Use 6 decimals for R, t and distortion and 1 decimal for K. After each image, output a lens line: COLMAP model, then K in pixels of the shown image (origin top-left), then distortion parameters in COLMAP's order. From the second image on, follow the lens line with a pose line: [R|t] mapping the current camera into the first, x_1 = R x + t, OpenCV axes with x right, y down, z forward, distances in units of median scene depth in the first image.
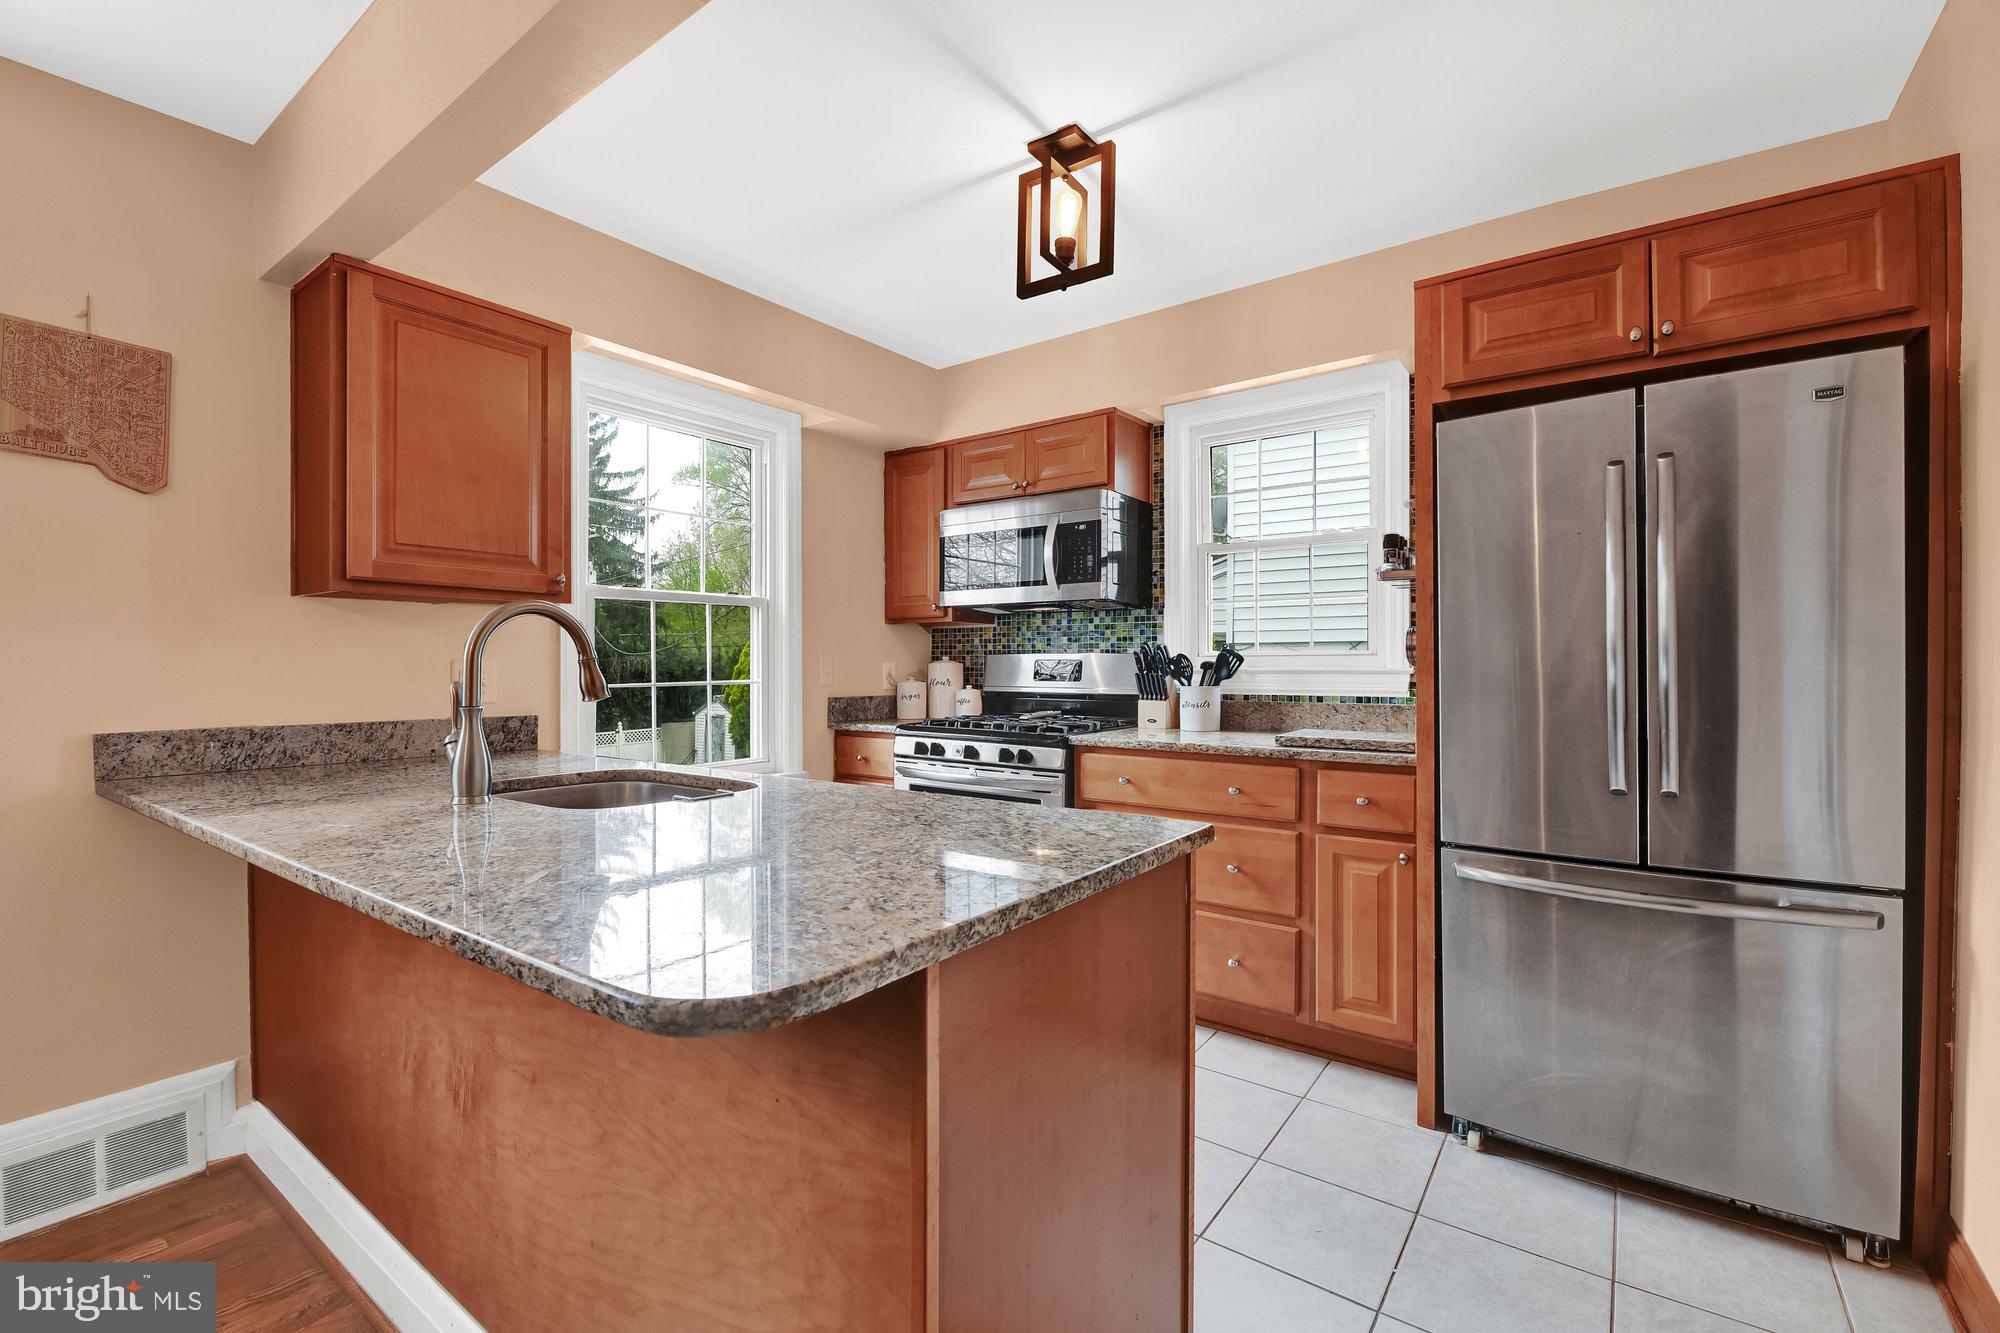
lens RADIAL K [[862.9, 0, 1007.5], [0, 862.9, 669.8], [0, 0, 1]] dist [-0.003446, -0.001629]
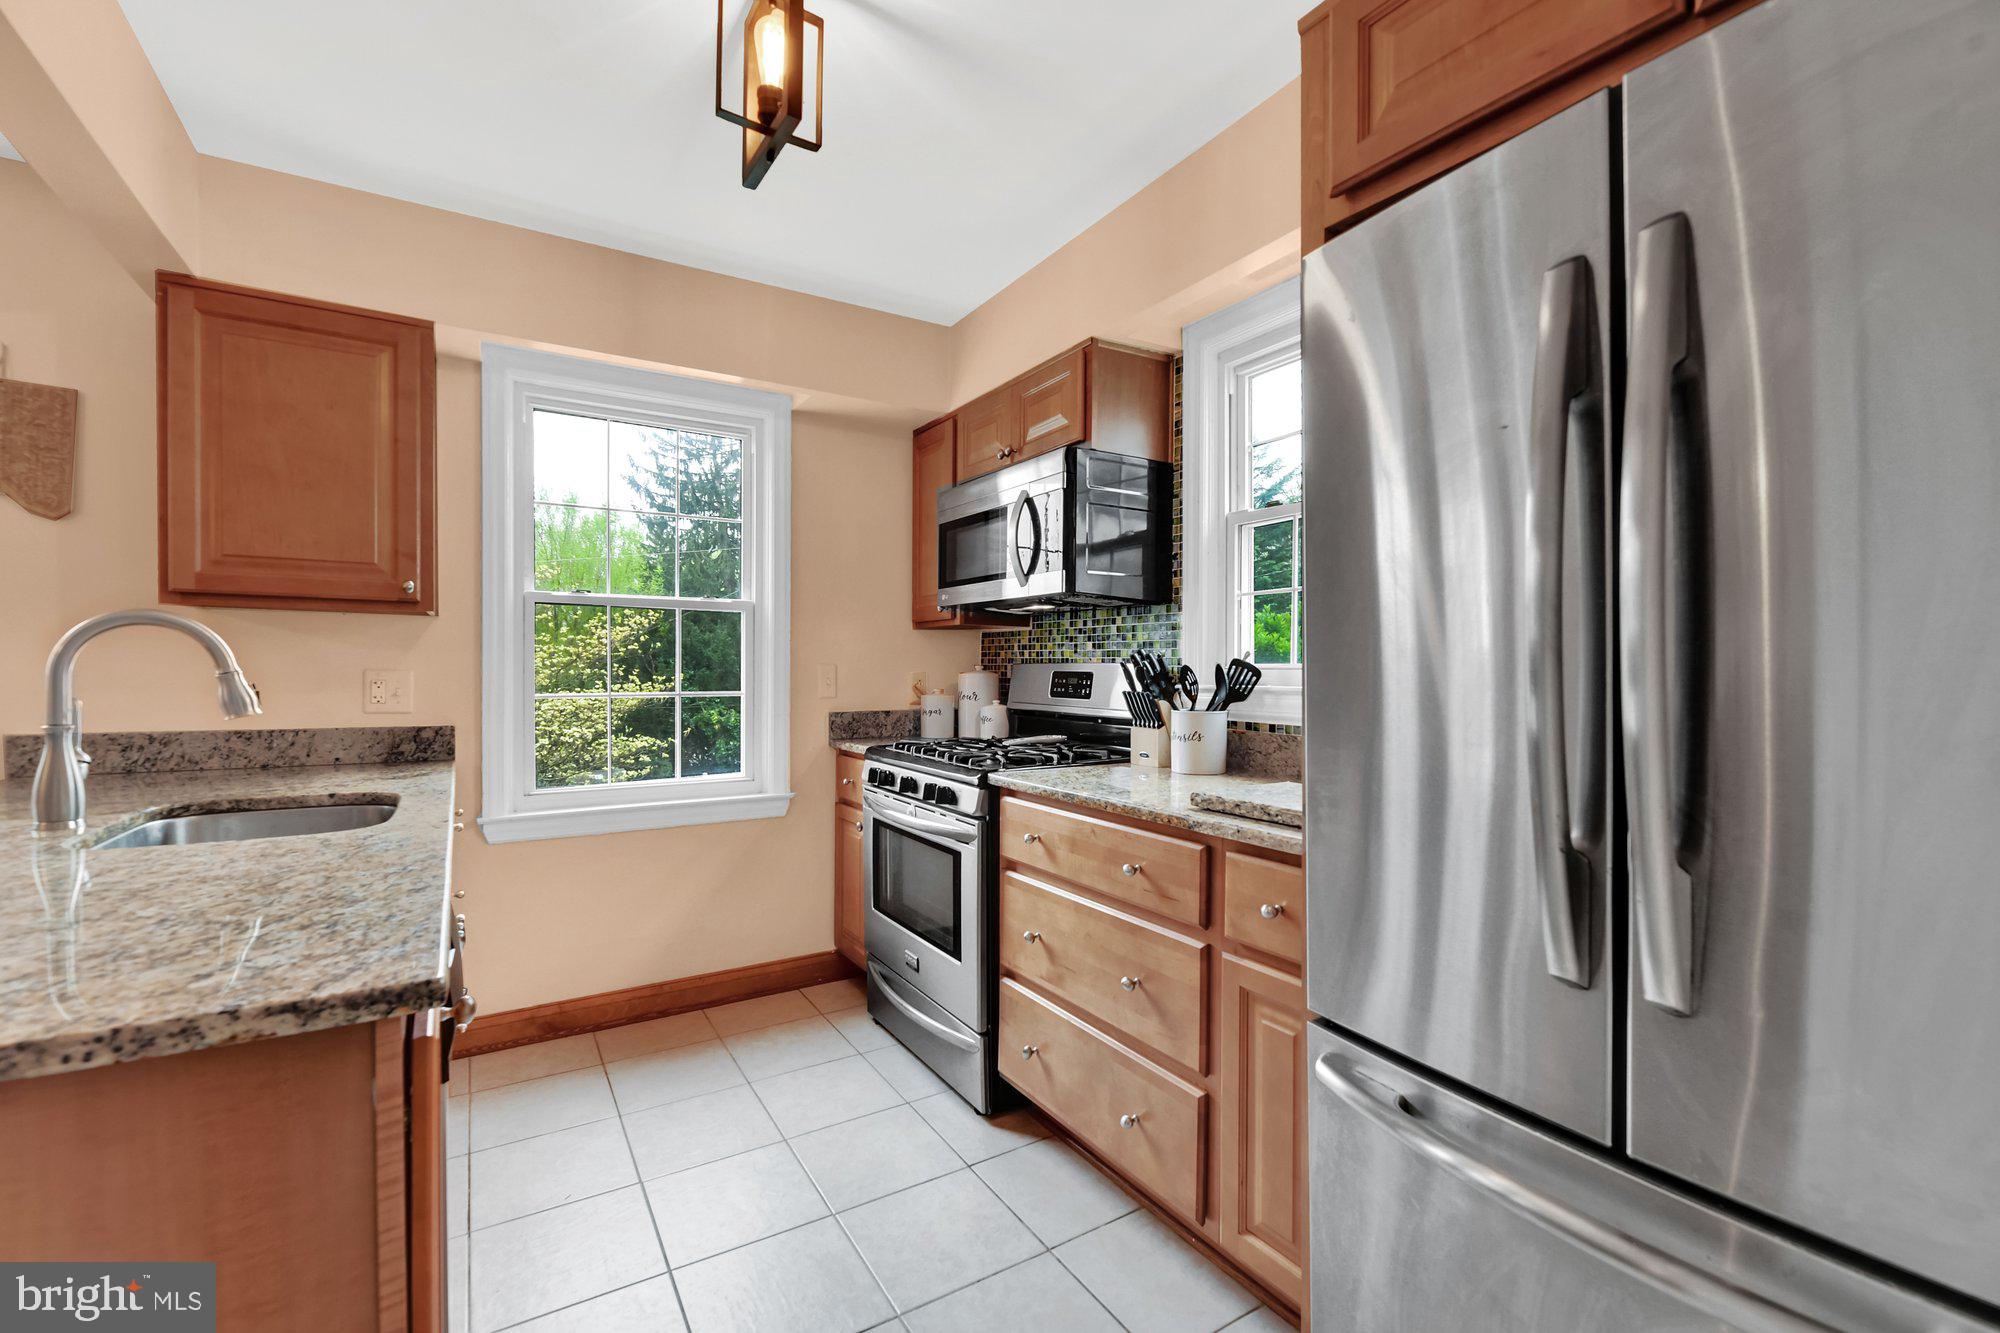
lens RADIAL K [[862.9, 0, 1024.1], [0, 862.9, 684.2], [0, 0, 1]] dist [-0.003446, -0.001629]
pose [[0.928033, 0.013464, -0.372255, 0.407882], [-0.008365, 0.999848, 0.015309, -0.014639], [0.372404, -0.011093, 0.928004, 0.318046]]
